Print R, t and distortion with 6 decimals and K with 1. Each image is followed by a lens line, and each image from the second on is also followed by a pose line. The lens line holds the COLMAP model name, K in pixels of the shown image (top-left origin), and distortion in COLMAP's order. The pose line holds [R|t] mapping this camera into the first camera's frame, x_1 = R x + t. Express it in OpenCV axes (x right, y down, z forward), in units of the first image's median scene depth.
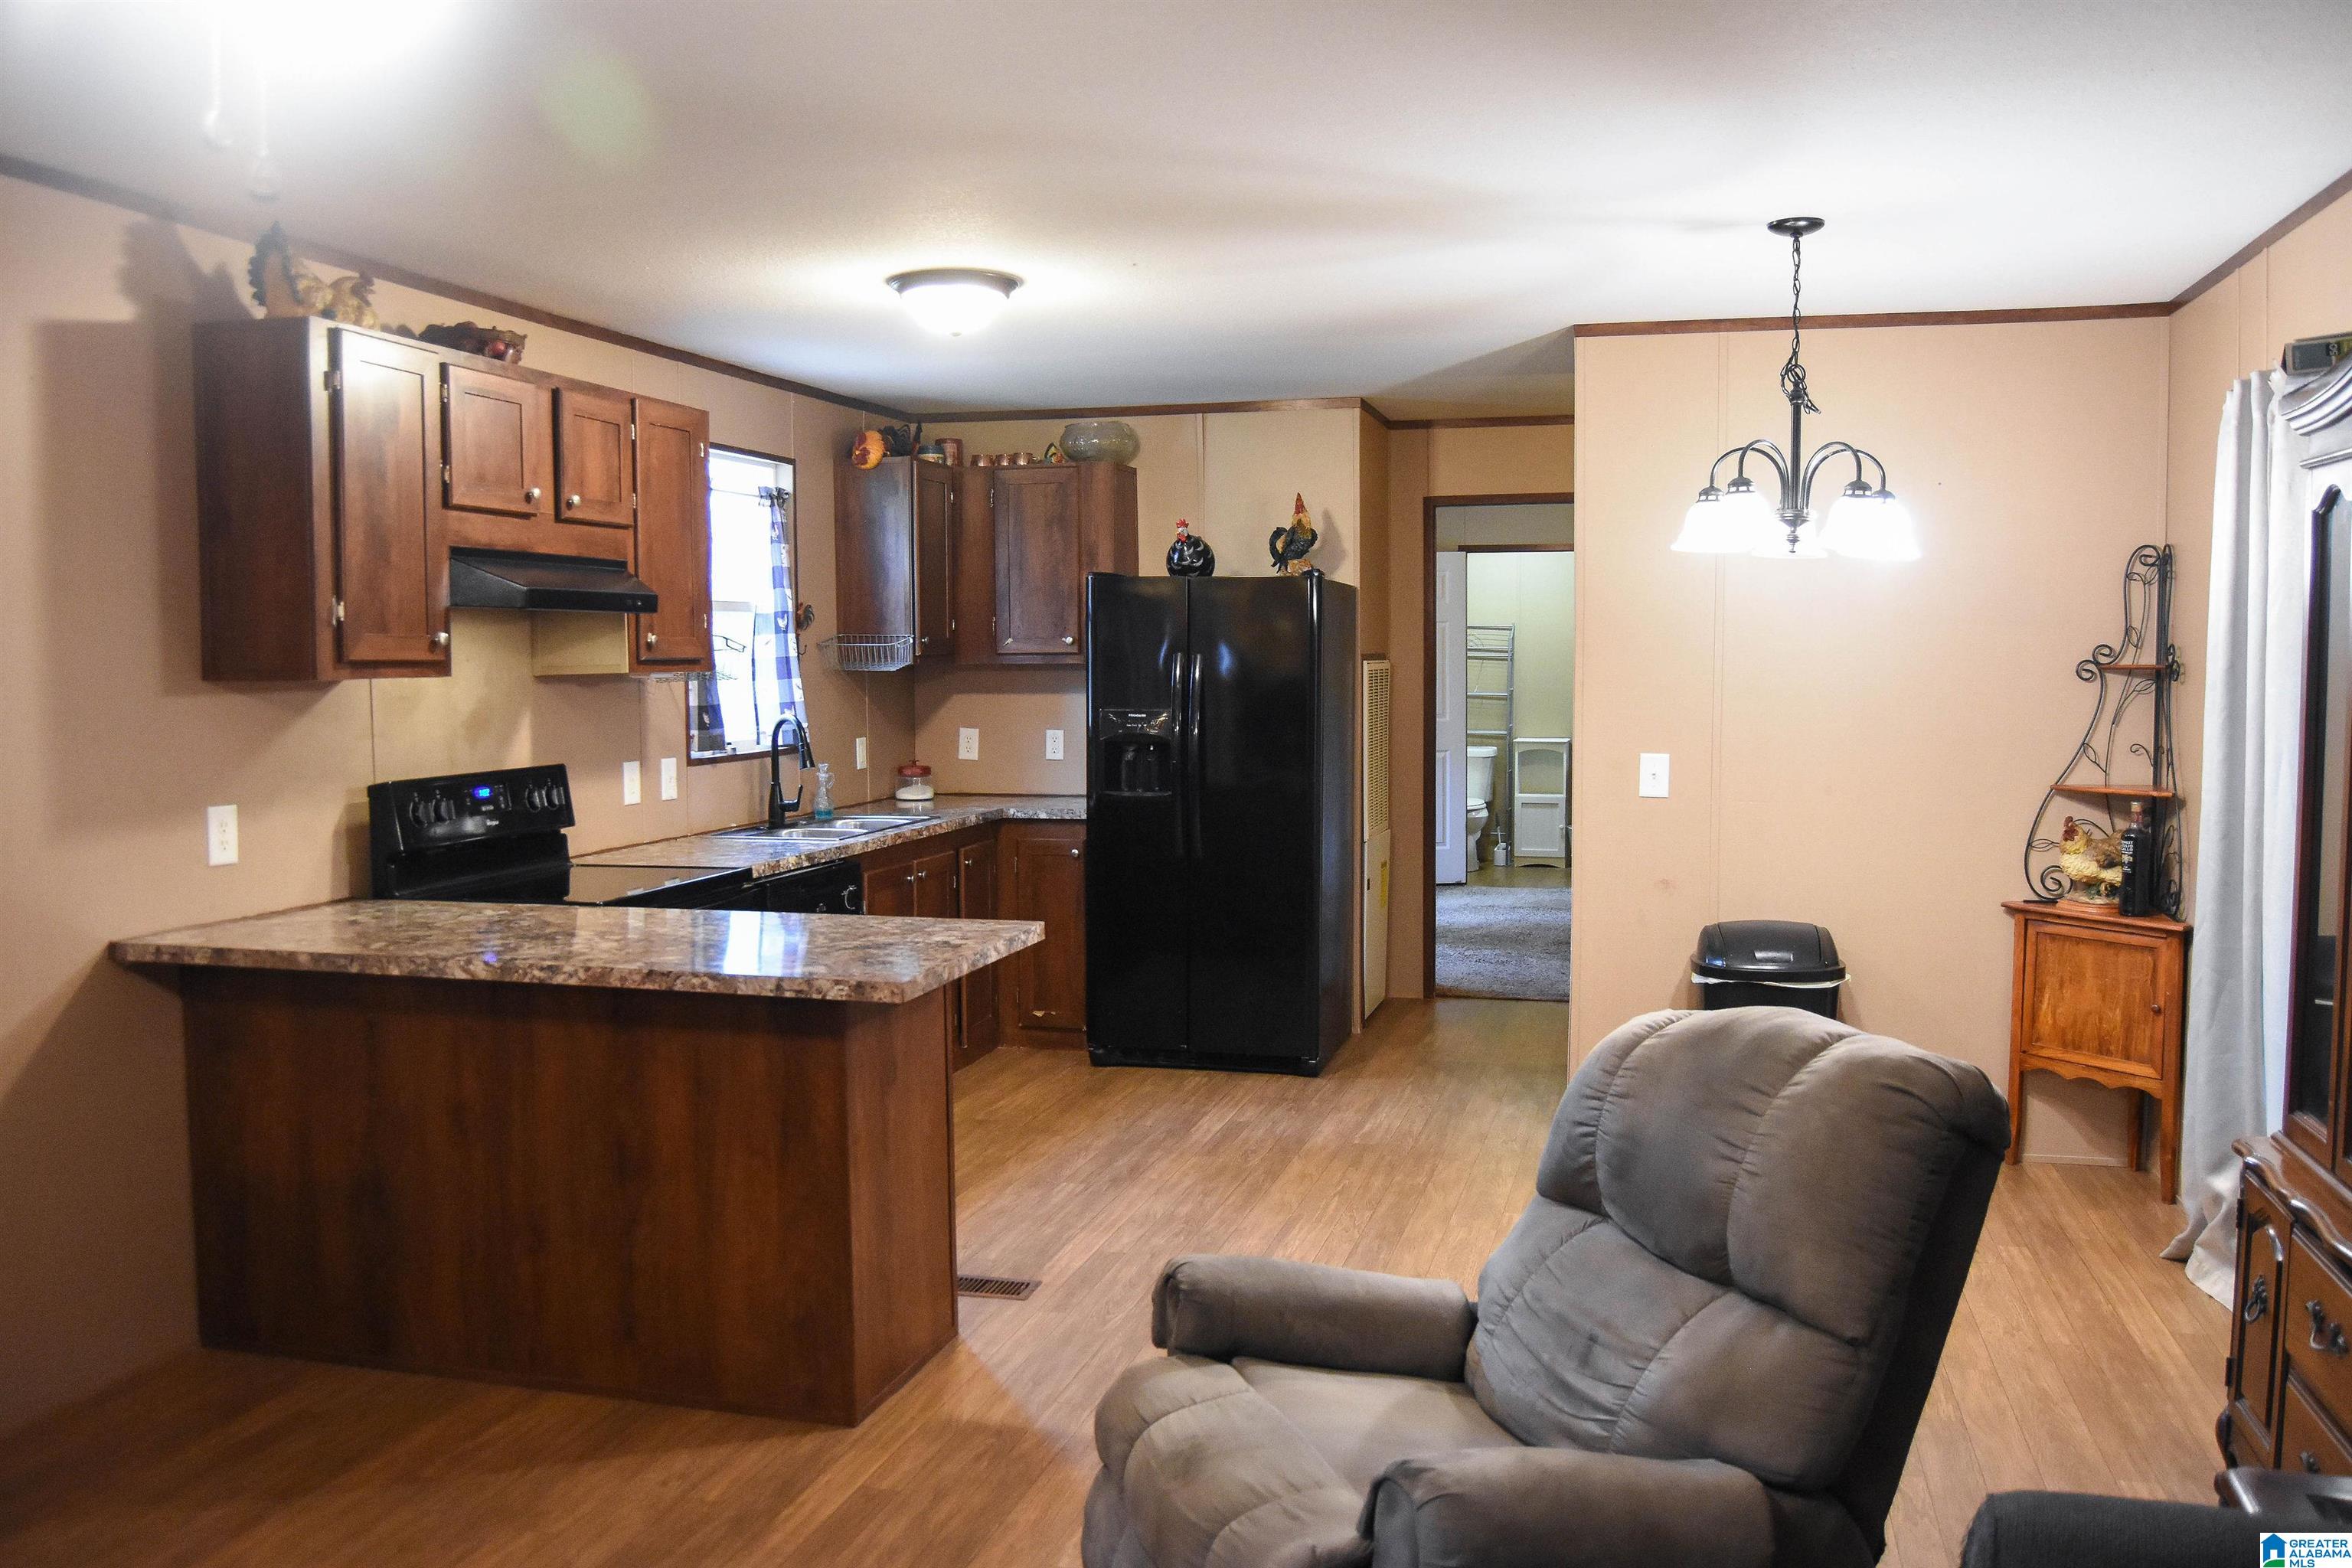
lens RADIAL K [[1879.5, 0, 1176.0], [0, 1879.5, 784.0], [0, 0, 1]] dist [-0.097017, 0.048049]
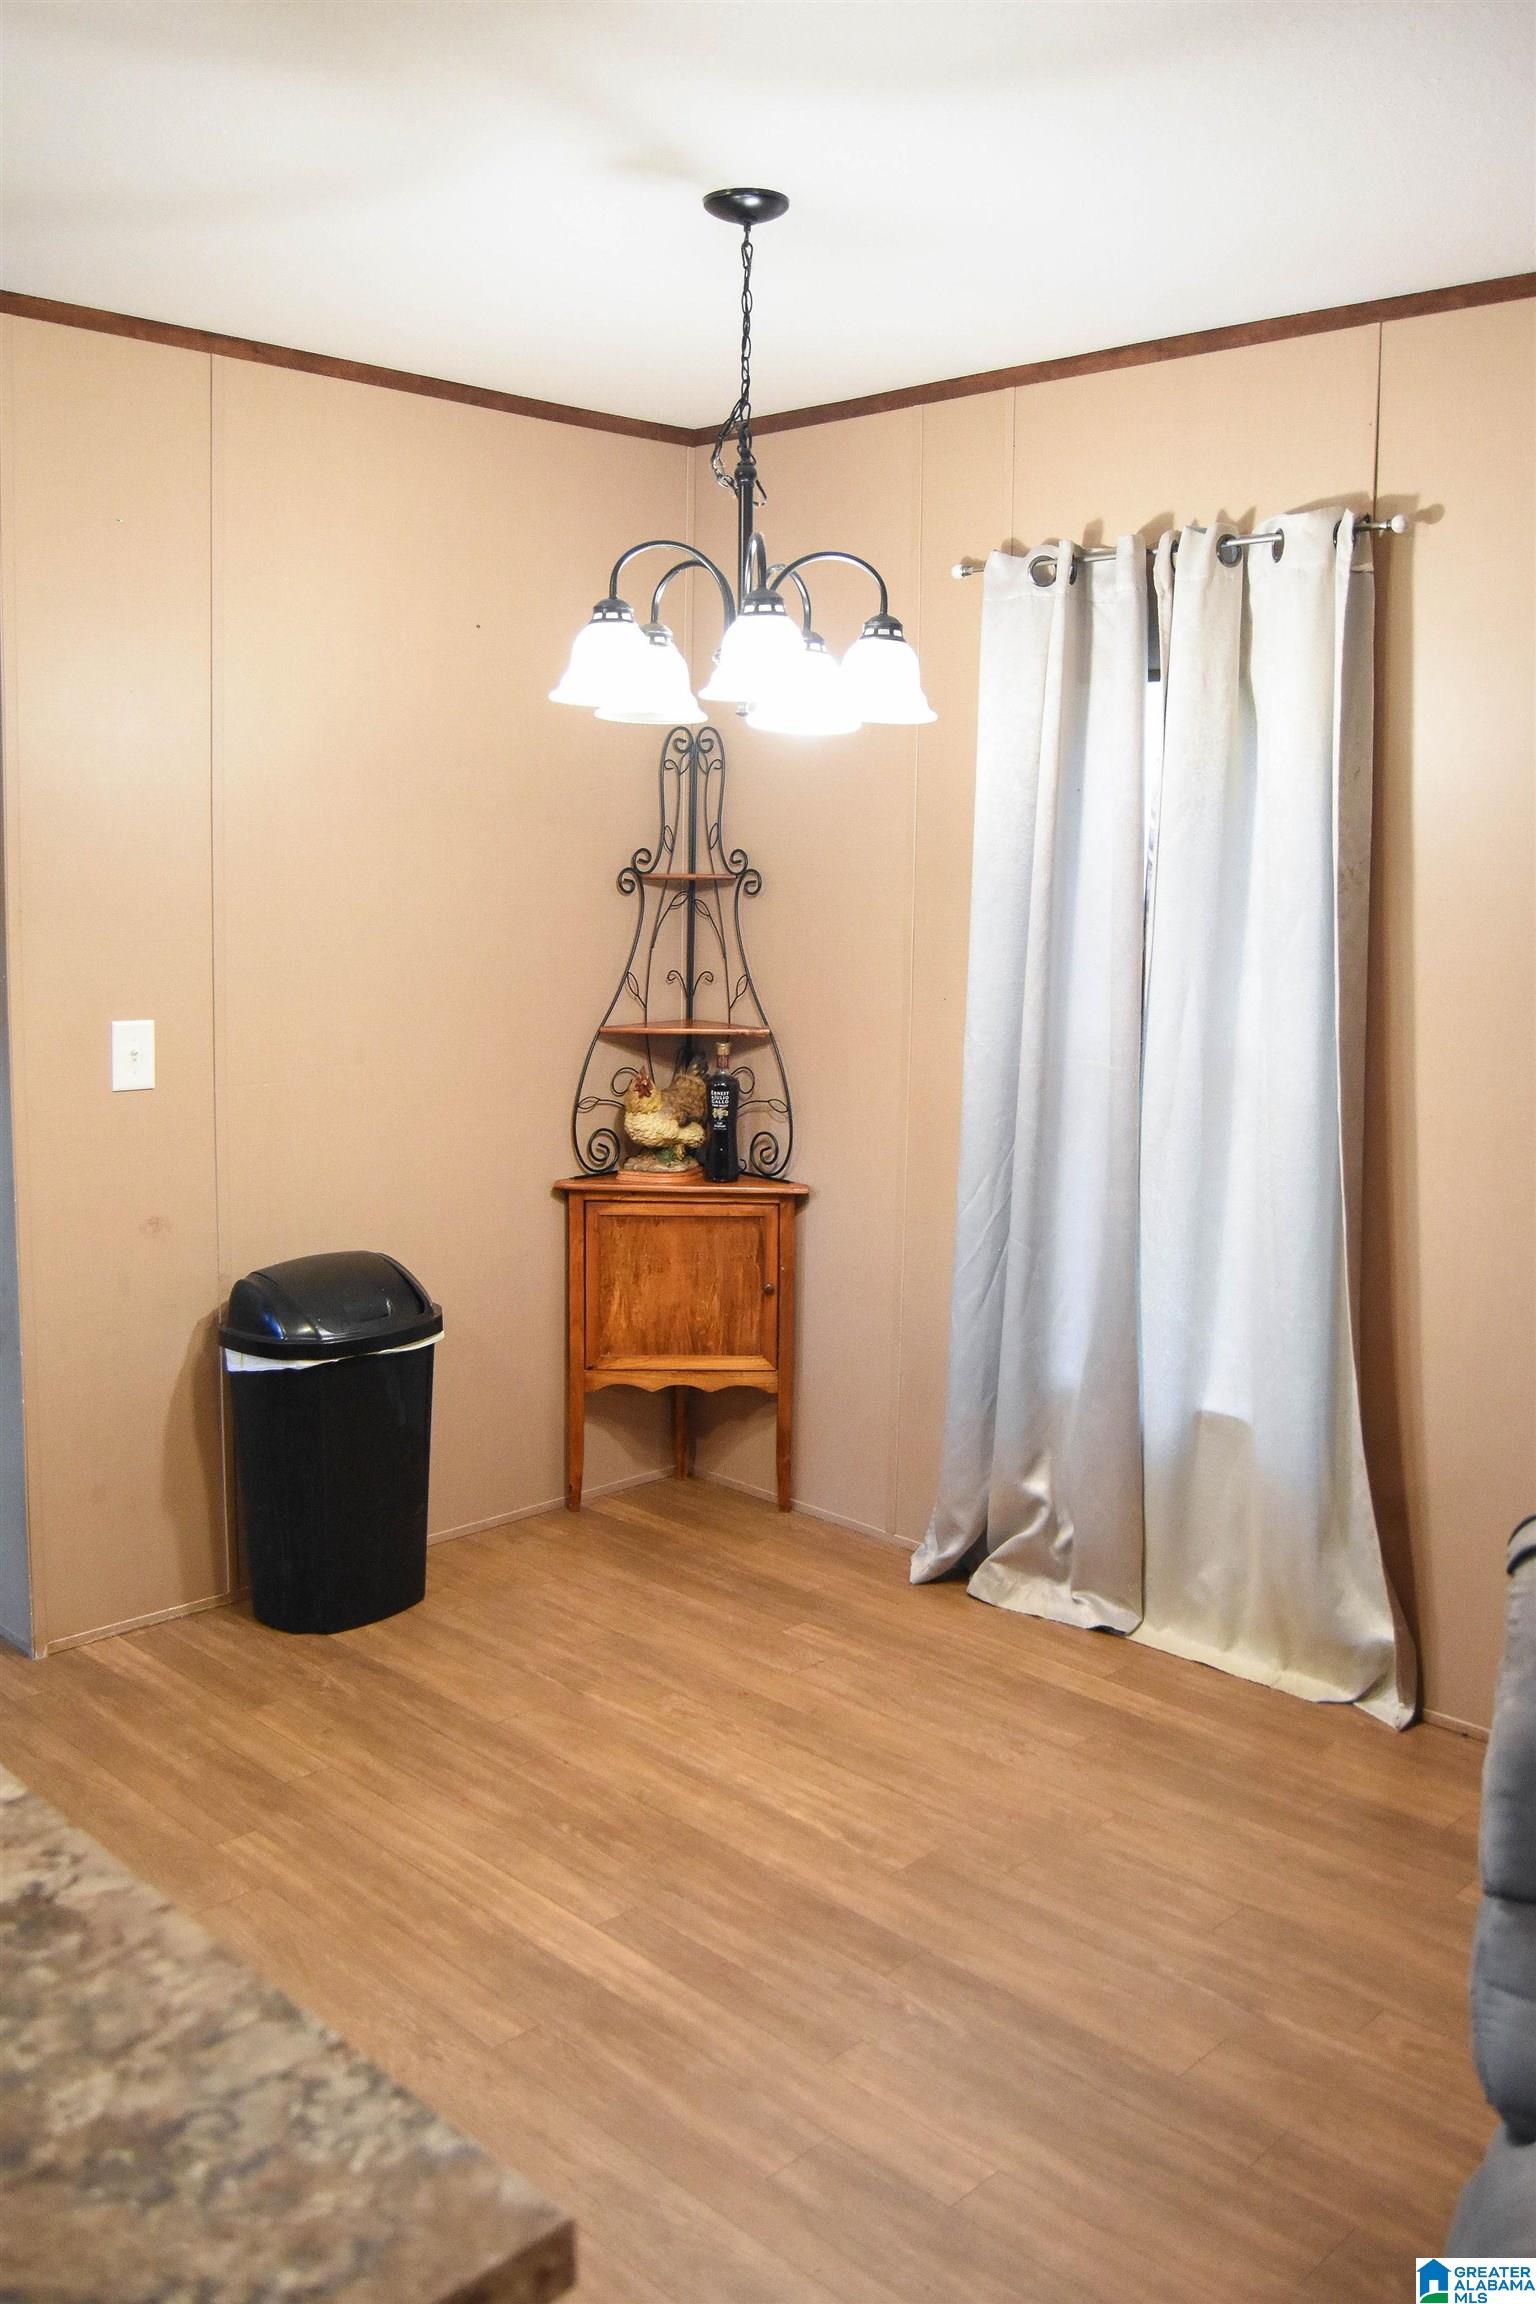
lens RADIAL K [[1970.5, 0, 762.7], [0, 1970.5, 1068.9], [0, 0, 1]] dist [-0.073083, 0.016124]
pose [[0.490850, -0.089762, 0.866608, -0.223654], [0.044123, 0.995963, 0.078169, -0.045088], [-0.870126, -0.000132, 0.492829, 0.532710]]
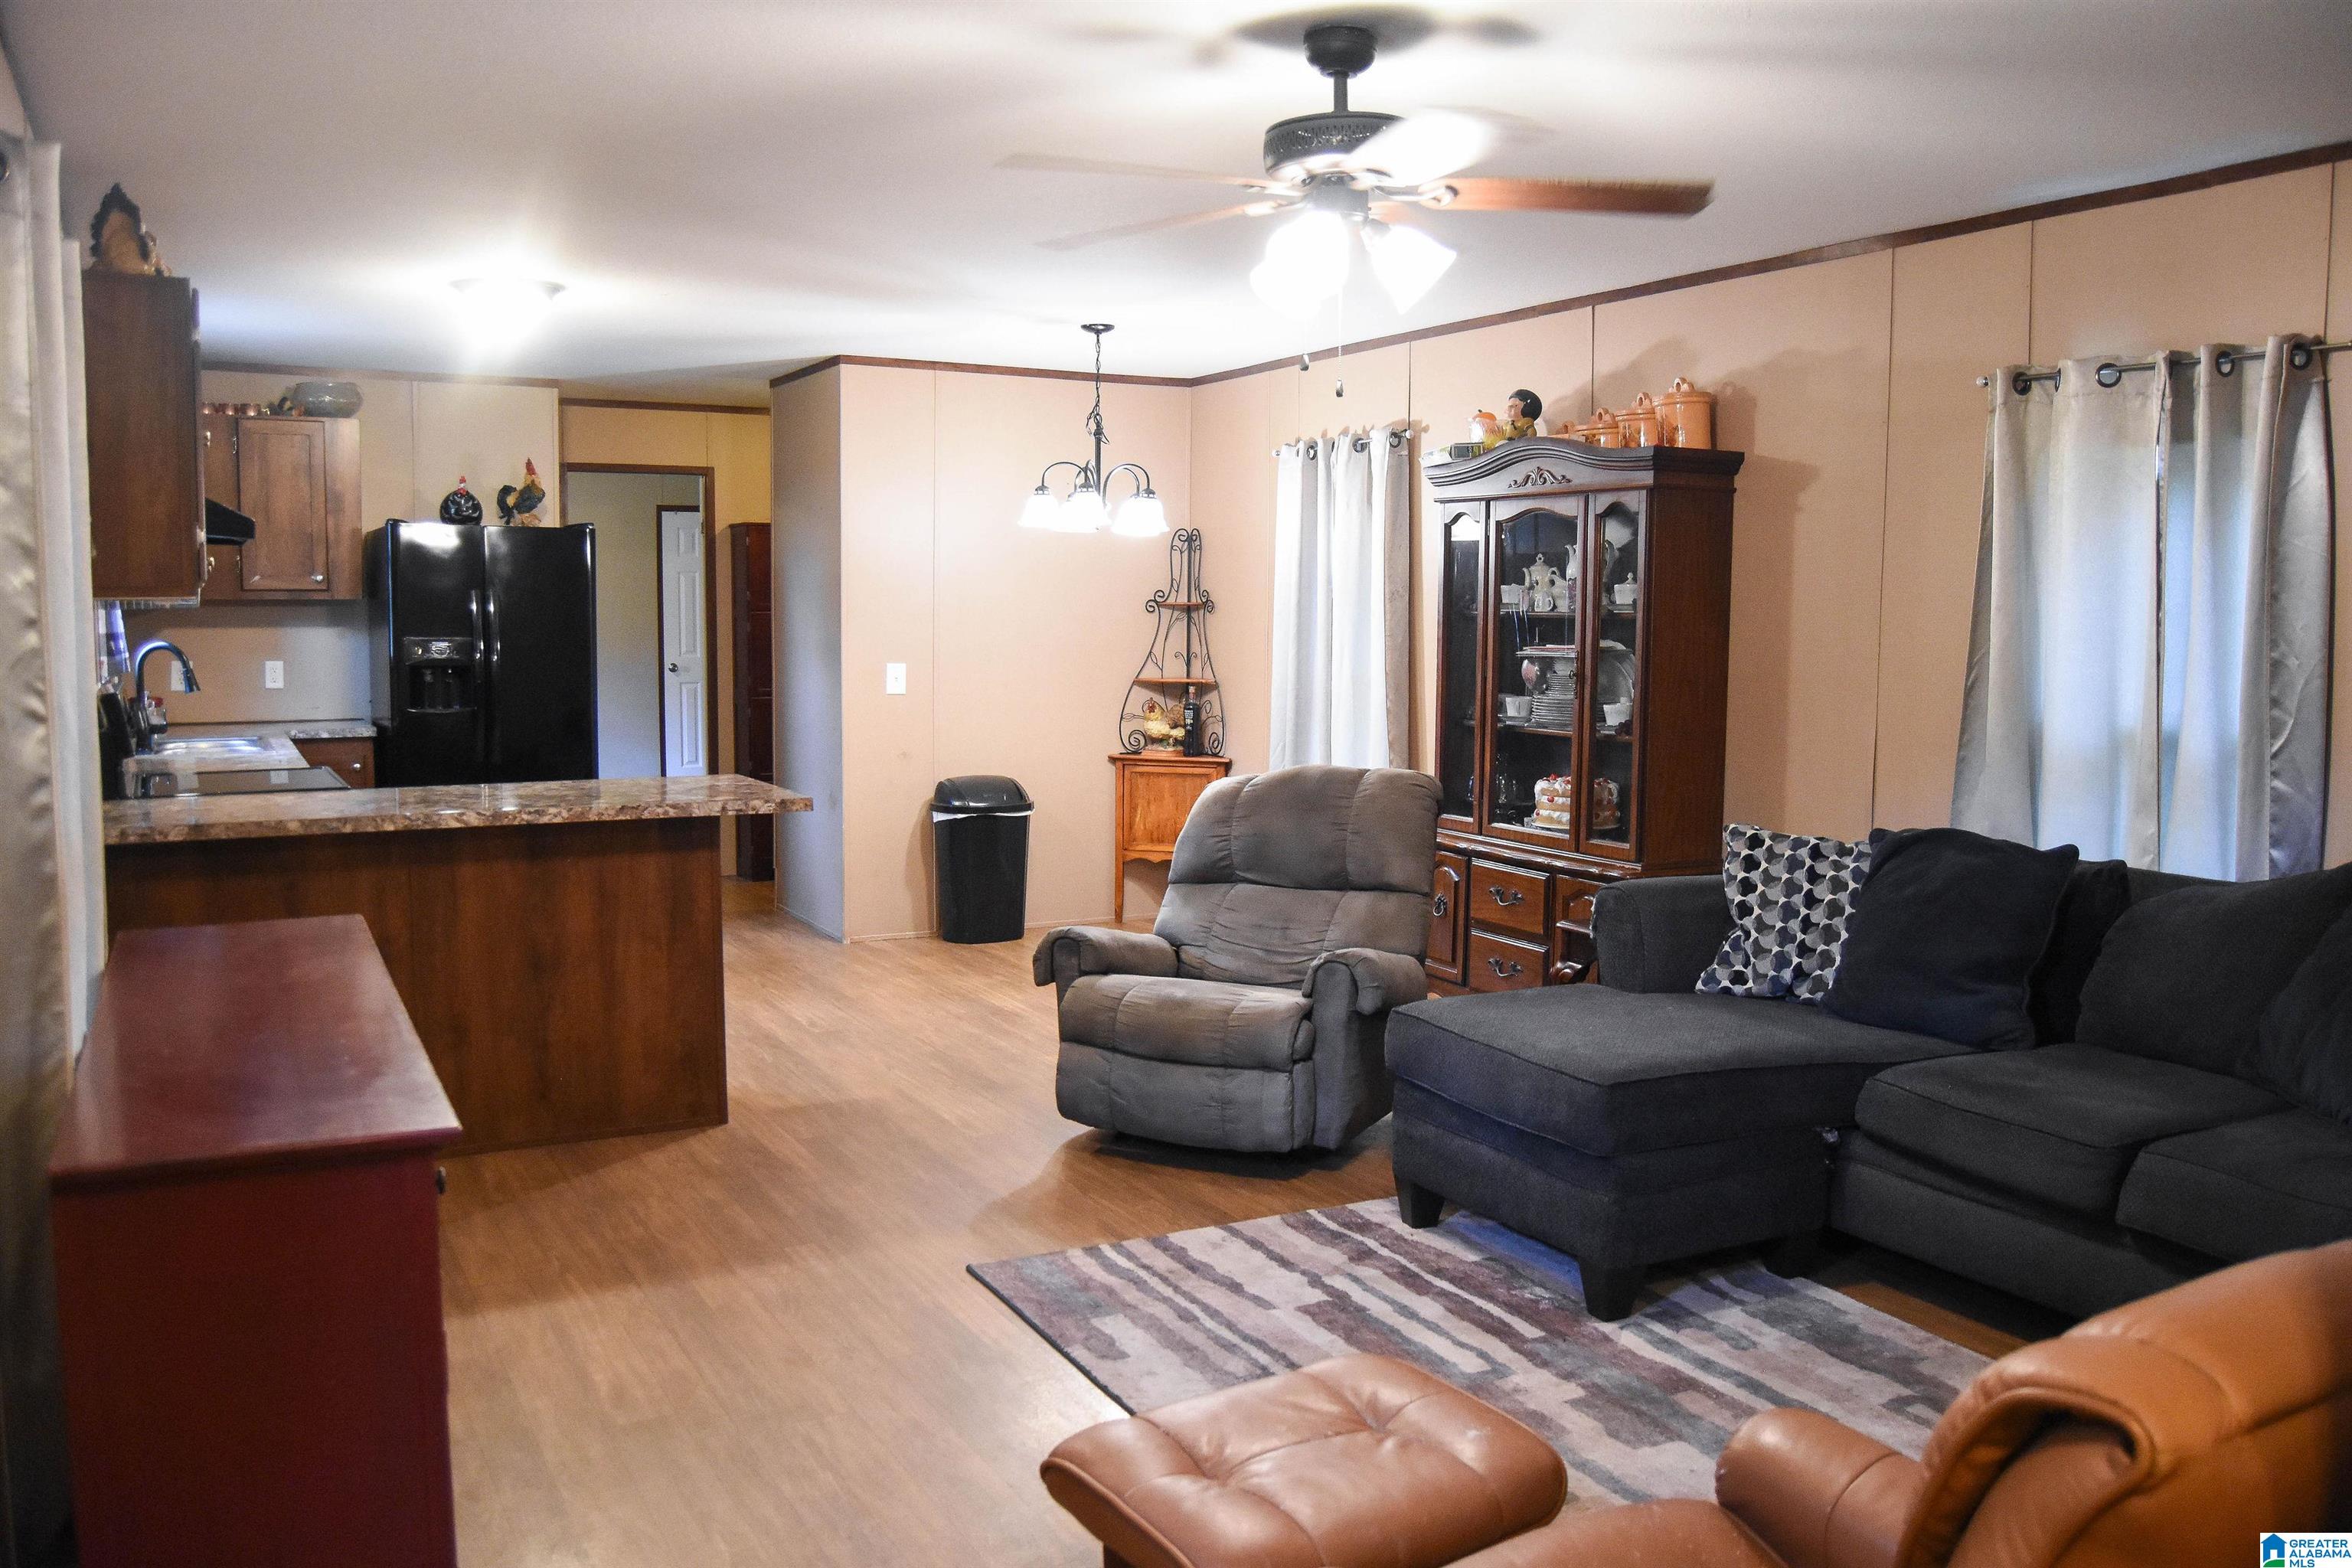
lens RADIAL K [[1879.5, 0, 1176.0], [0, 1879.5, 784.0], [0, 0, 1]] dist [-0.097017, 0.048049]
pose [[0.722955, -0.054263, 0.688761, -0.619827], [0.037739, 0.998524, 0.039055, 0.029606], [-0.689863, -0.002242, 0.723936, -0.191661]]
